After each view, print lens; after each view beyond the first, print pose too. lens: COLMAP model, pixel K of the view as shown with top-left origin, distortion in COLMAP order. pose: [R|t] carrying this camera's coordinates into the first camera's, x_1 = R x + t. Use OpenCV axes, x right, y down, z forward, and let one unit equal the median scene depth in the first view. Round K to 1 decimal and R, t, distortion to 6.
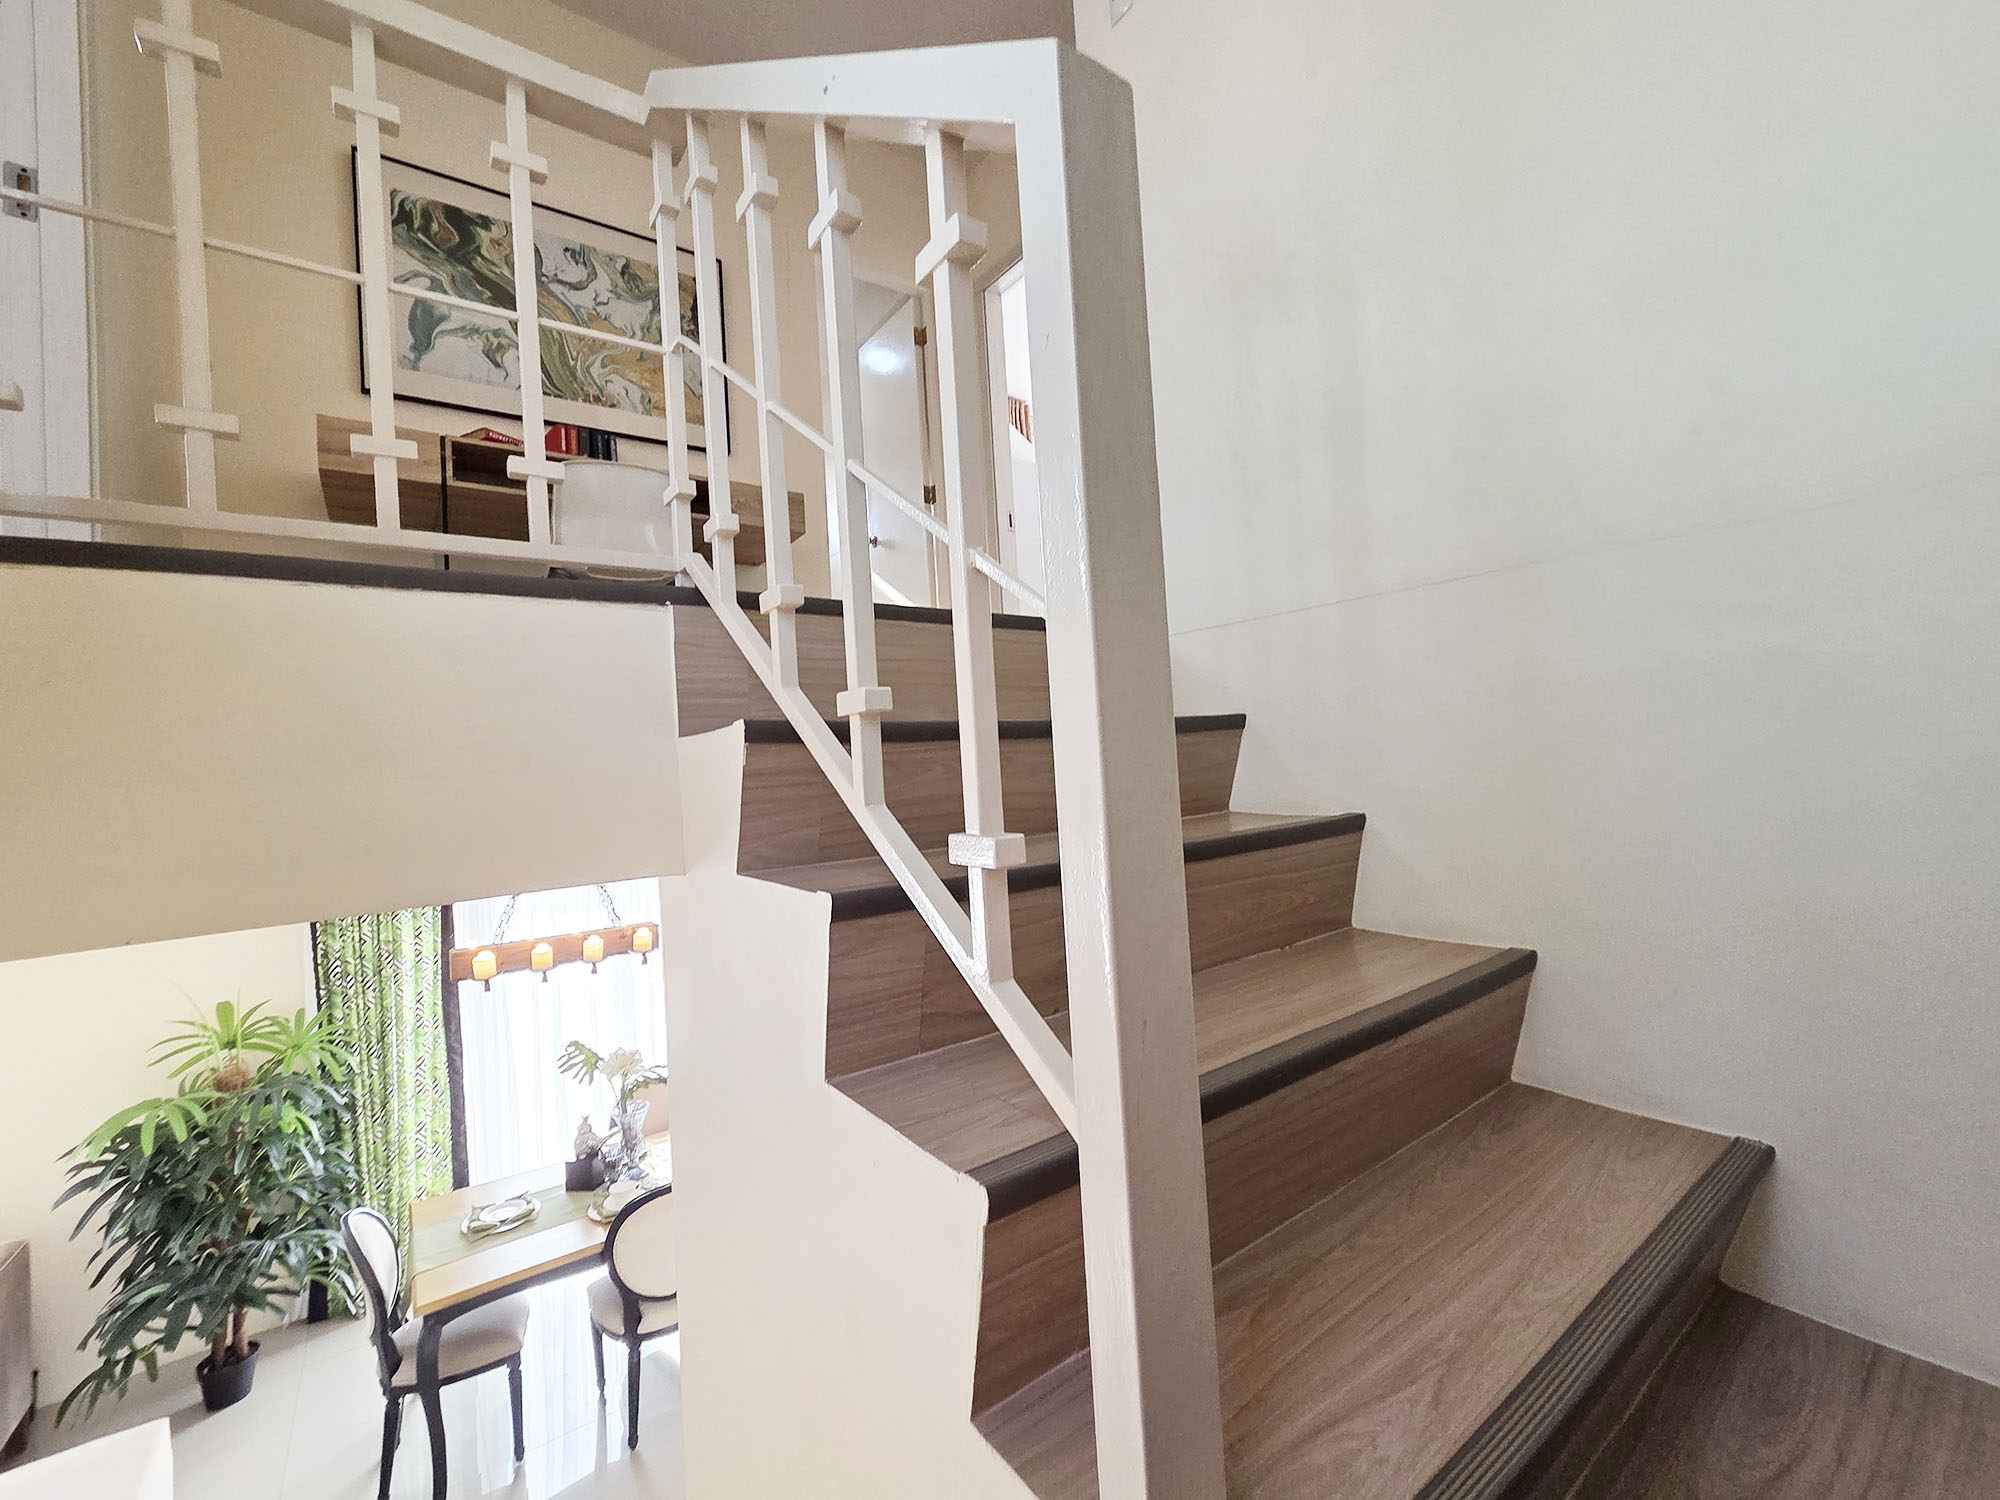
lens RADIAL K [[821.8, 0, 1000.0], [0, 821.8, 750.0], [0, 0, 1]] dist [0.001327, -0.000060]
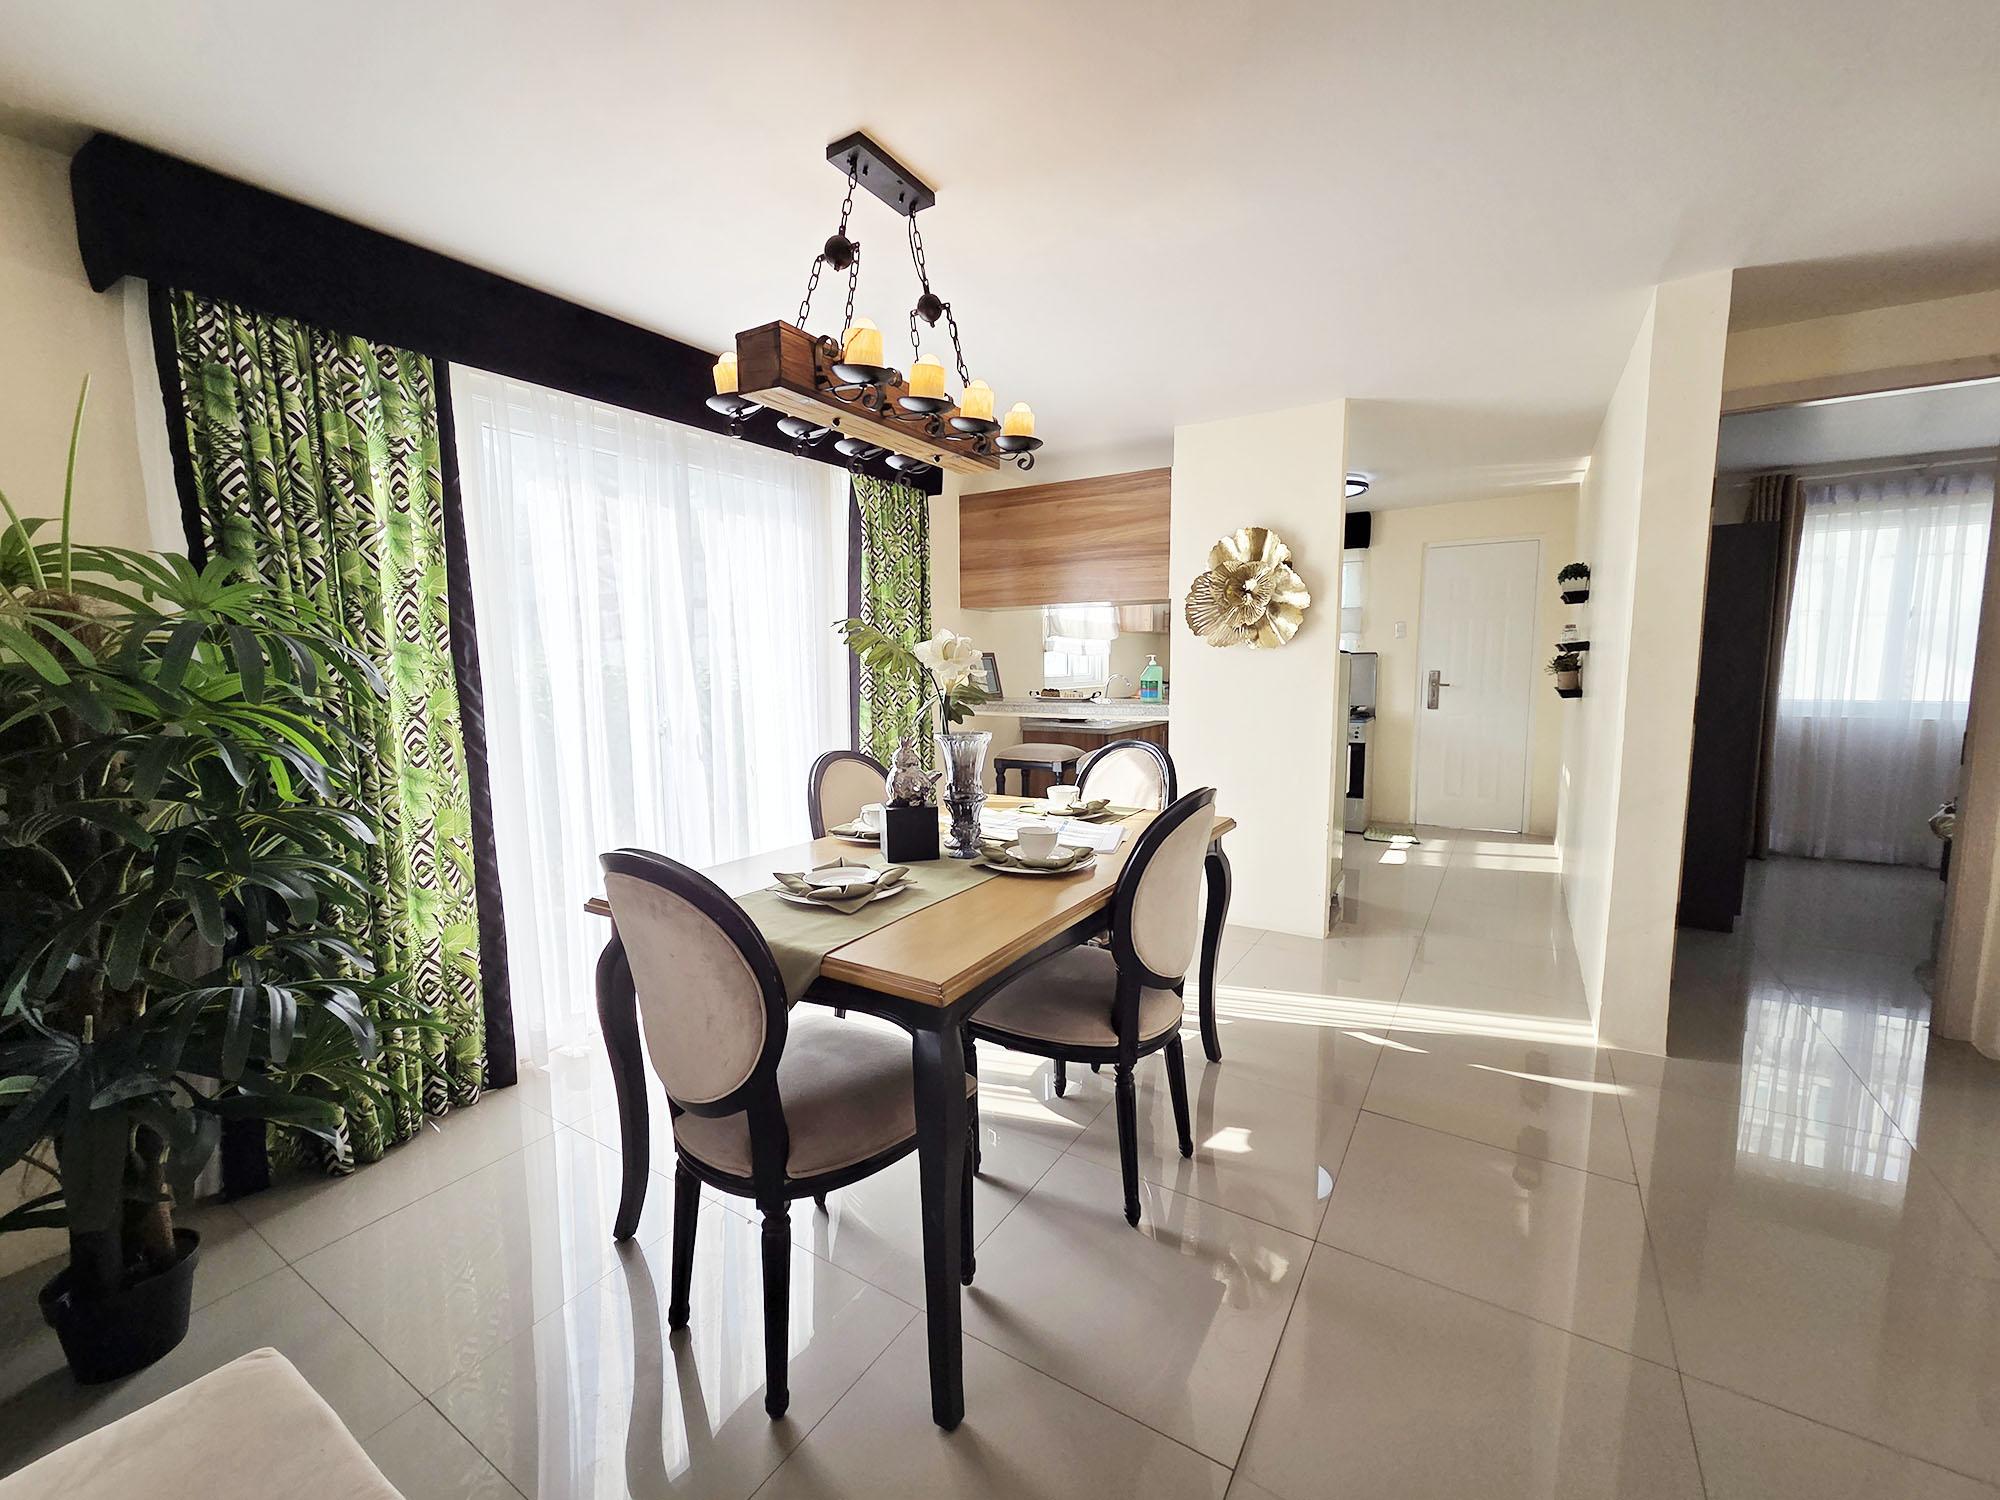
lens RADIAL K [[821.8, 0, 1000.0], [0, 821.8, 750.0], [0, 0, 1]] dist [0.001327, -0.000060]
pose [[0.950446, 0.016749, 0.310439, -0.540861], [-0.052471, 0.992865, 0.107078, 0.344737], [-0.306431, -0.118061, 0.944543, 0.419210]]
